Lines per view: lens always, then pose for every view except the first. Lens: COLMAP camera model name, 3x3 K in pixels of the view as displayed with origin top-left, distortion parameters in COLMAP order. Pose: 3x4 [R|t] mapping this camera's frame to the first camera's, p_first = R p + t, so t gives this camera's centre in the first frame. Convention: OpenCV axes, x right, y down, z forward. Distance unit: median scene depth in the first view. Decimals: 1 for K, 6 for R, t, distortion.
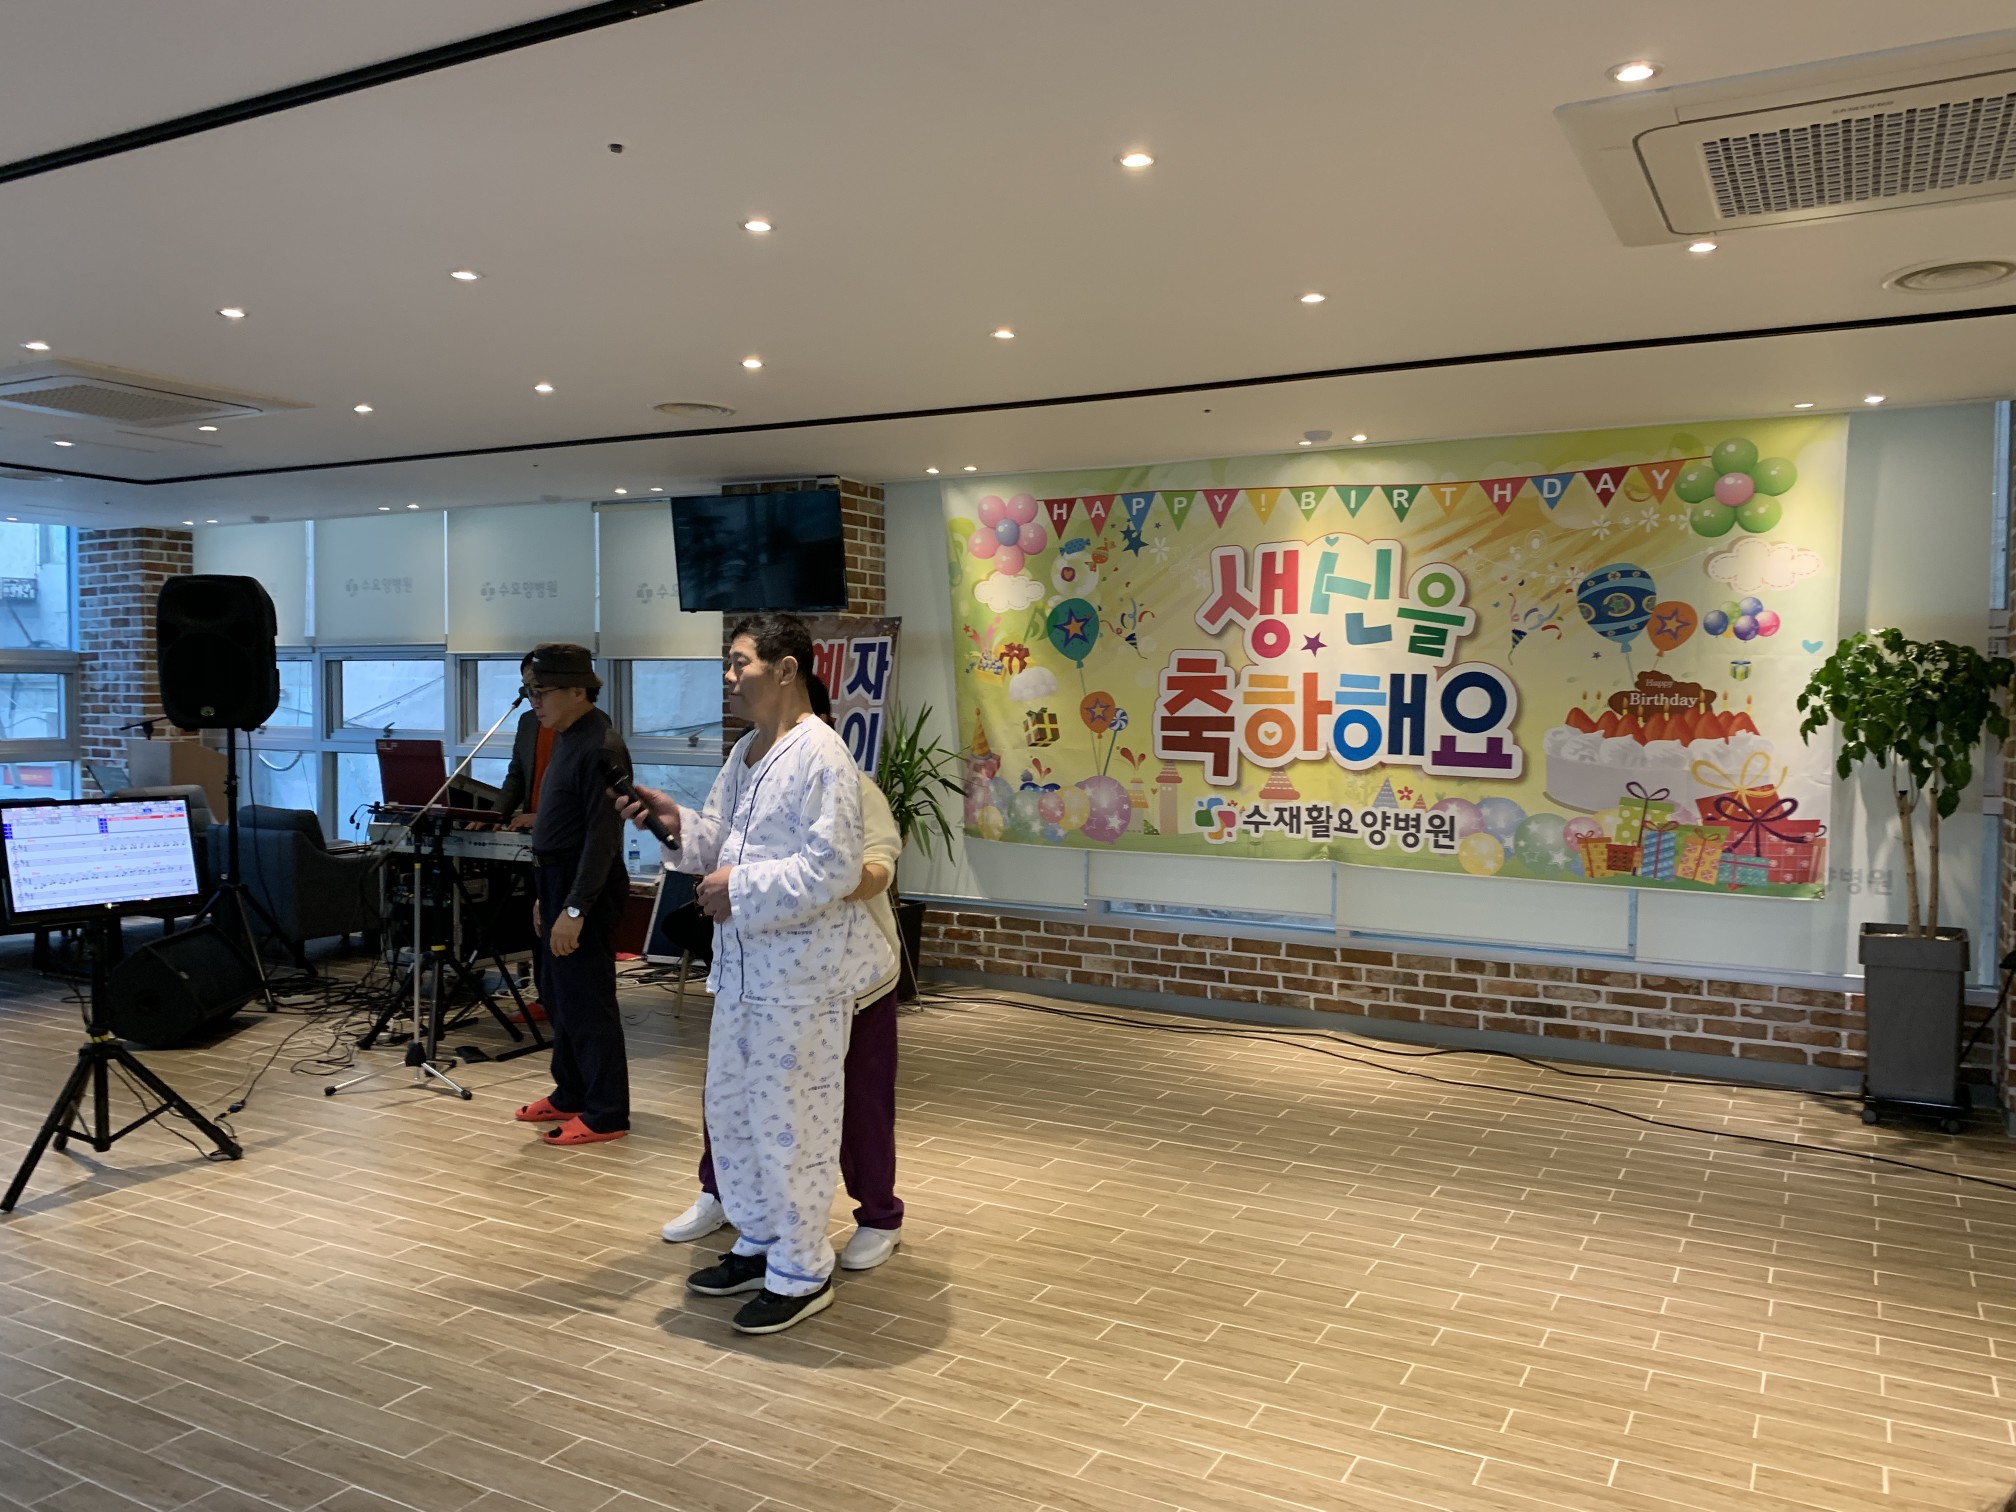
lens RADIAL K [[1528.6, 0, 1001.7], [0, 1528.6, 758.4], [0, 0, 1]] dist [0.047949, -0.110734]
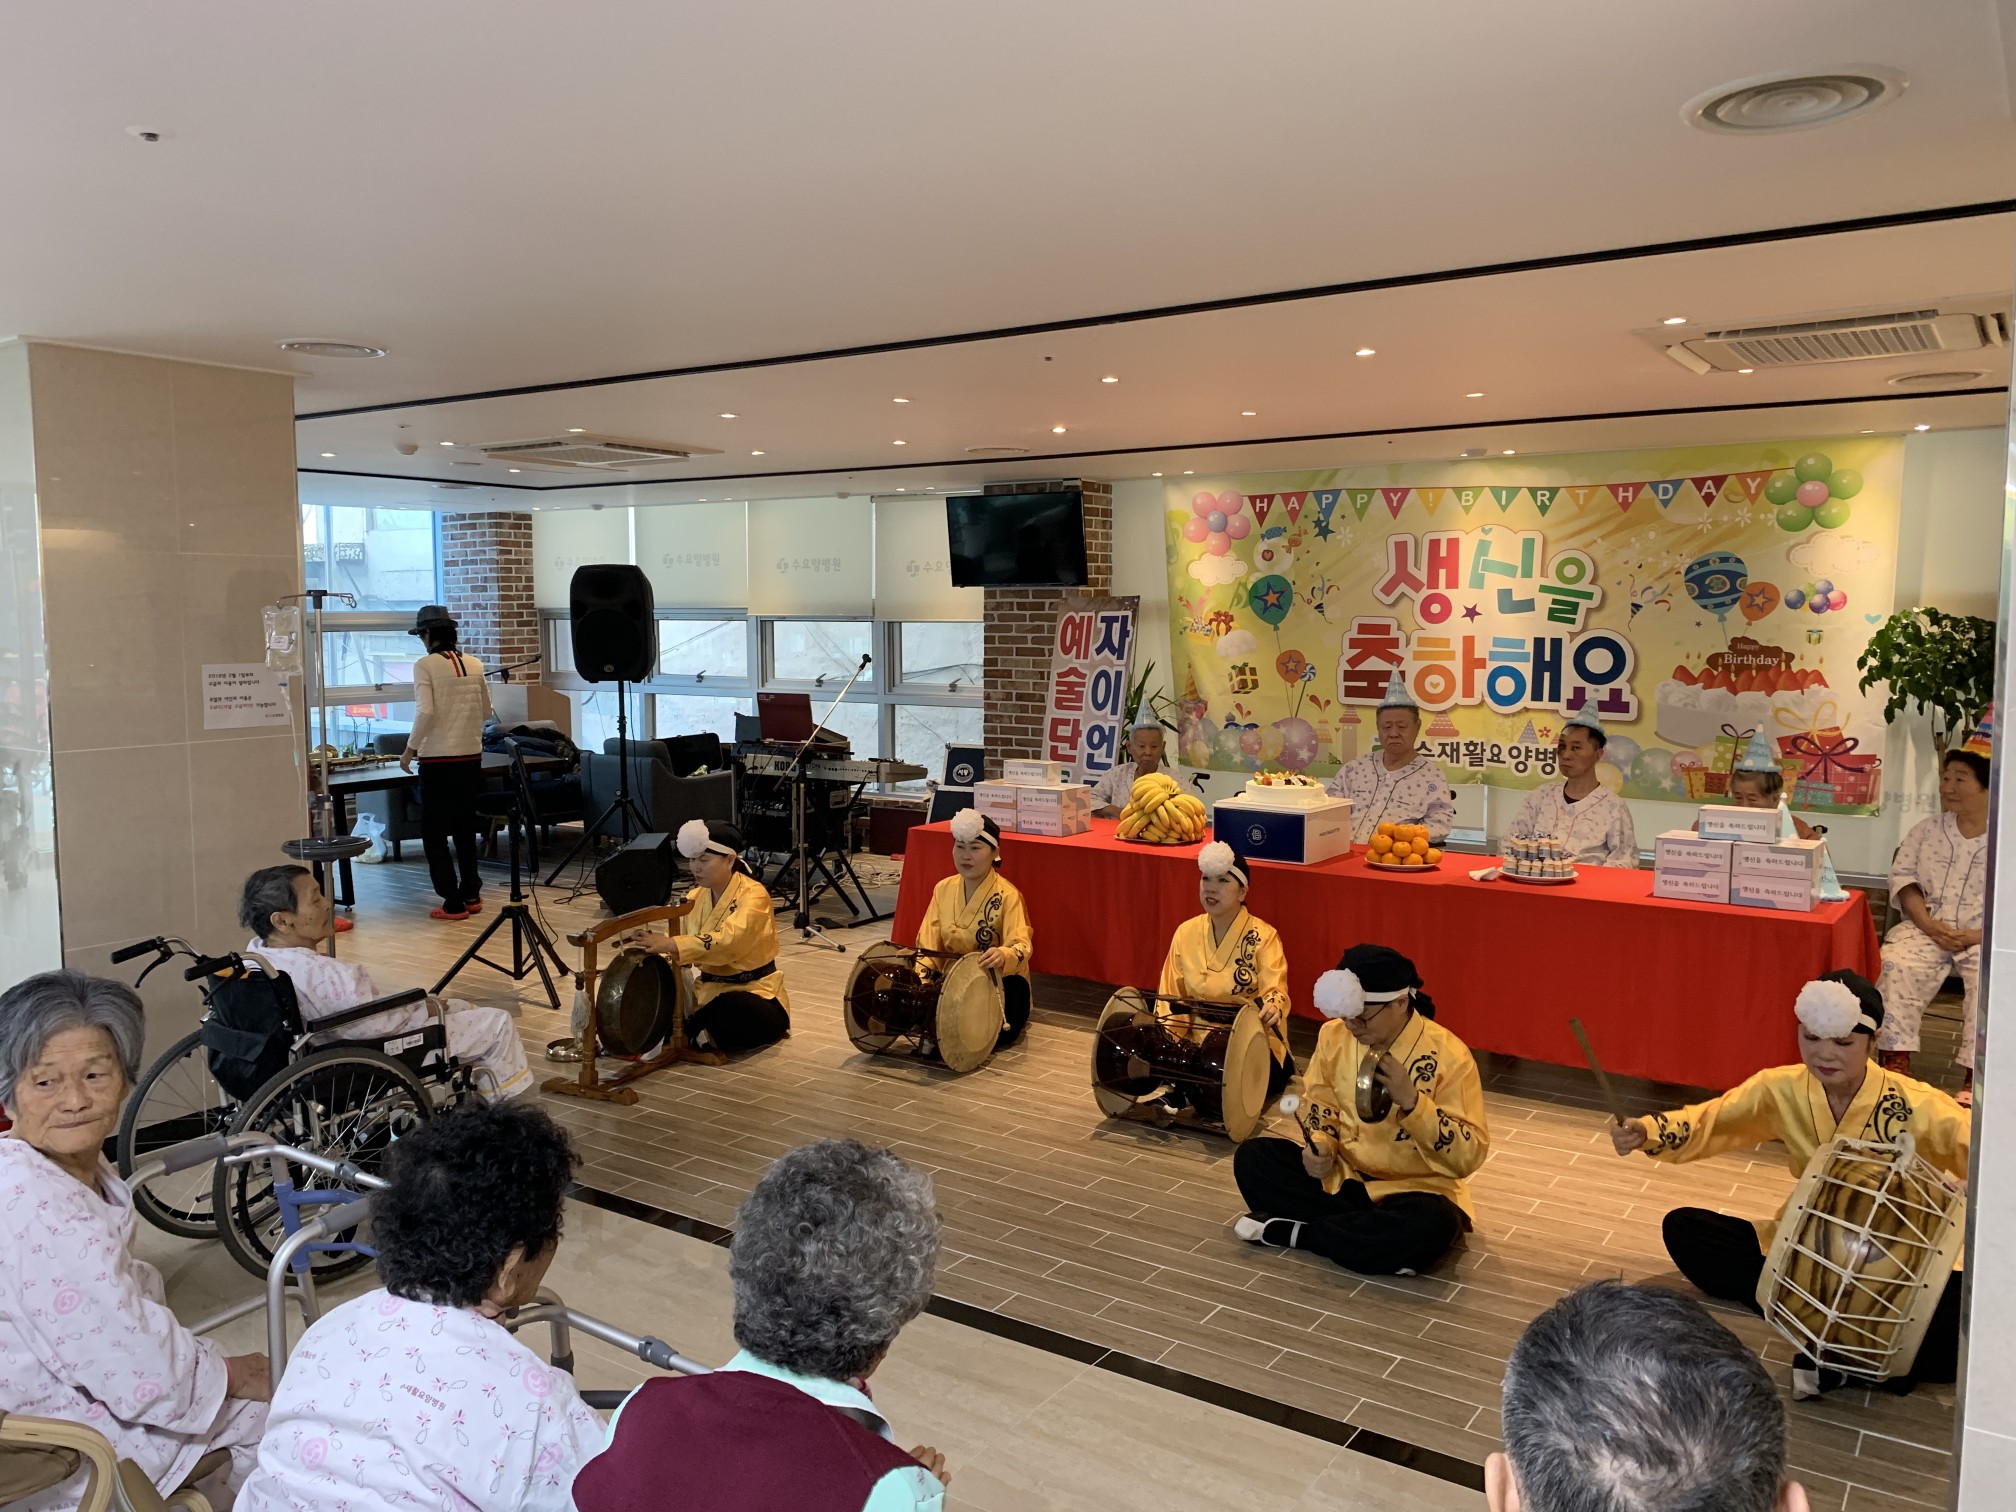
lens RADIAL K [[1528.6, 0, 969.3], [0, 1528.6, 757.1], [0, 0, 1]] dist [0.047949, -0.110734]
pose [[0.994037, 0.001823, -0.109028, -0.070034], [0.003682, 0.998729, 0.050274, -0.022050], [0.108981, -0.050376, 0.992767, -0.313554]]
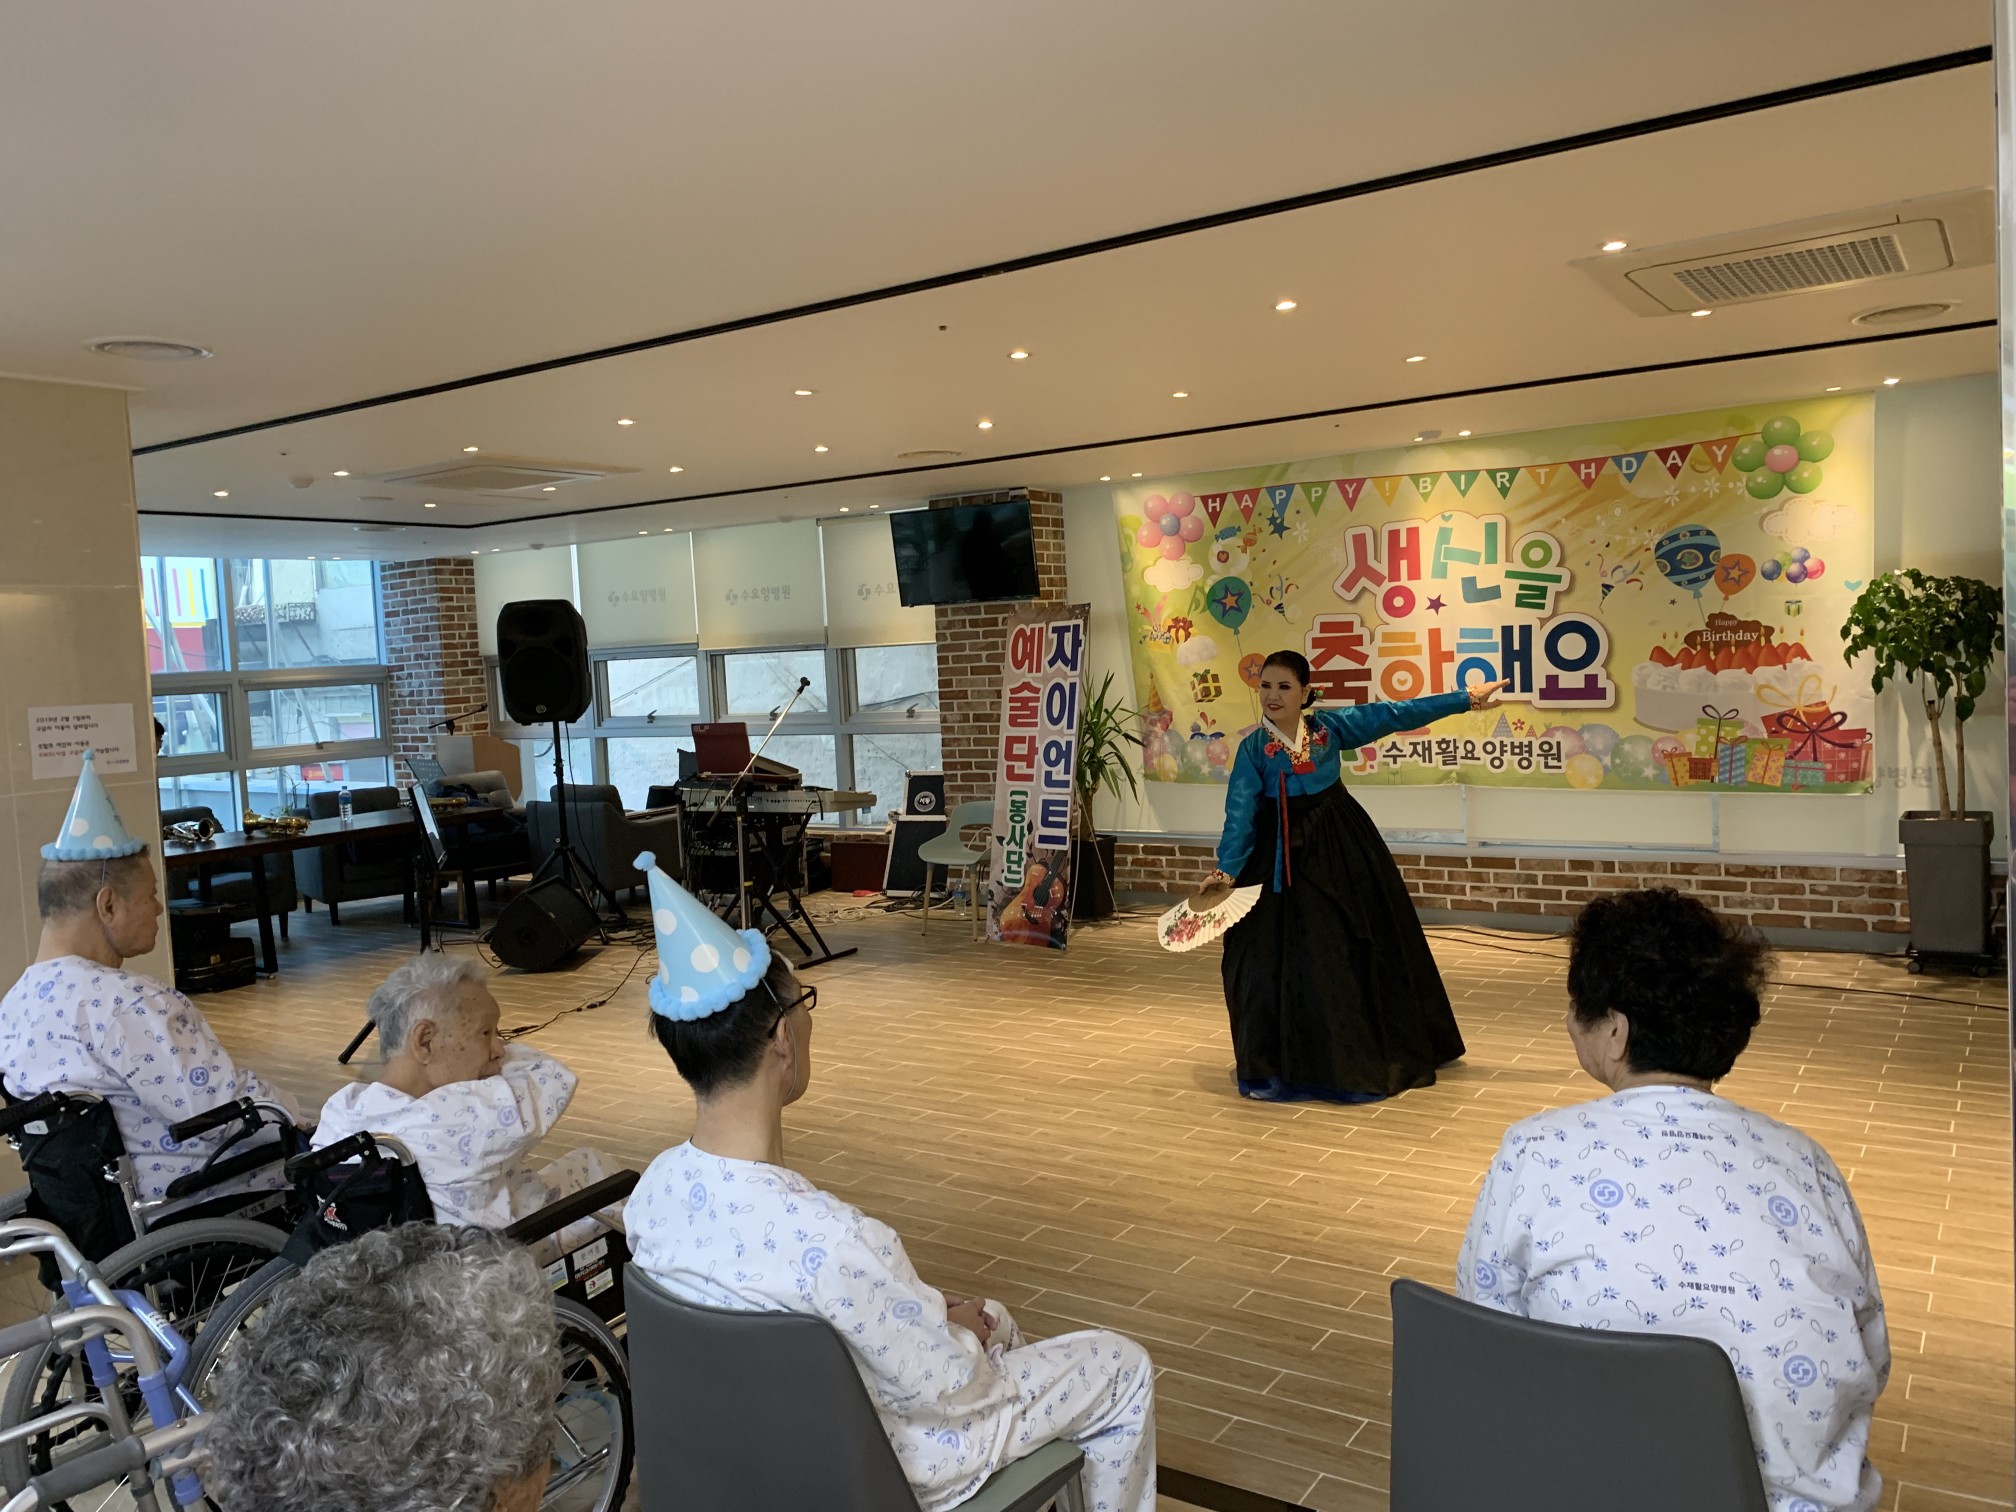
lens RADIAL K [[1528.6, 0, 994.8], [0, 1528.6, 747.5], [0, 0, 1]] dist [0.047949, -0.110734]
pose [[0.994399, -0.050932, -0.092612, -0.035459], [0.052770, 0.998453, 0.017510, -0.001887], [0.091577, -0.022299, 0.995548, -0.241048]]
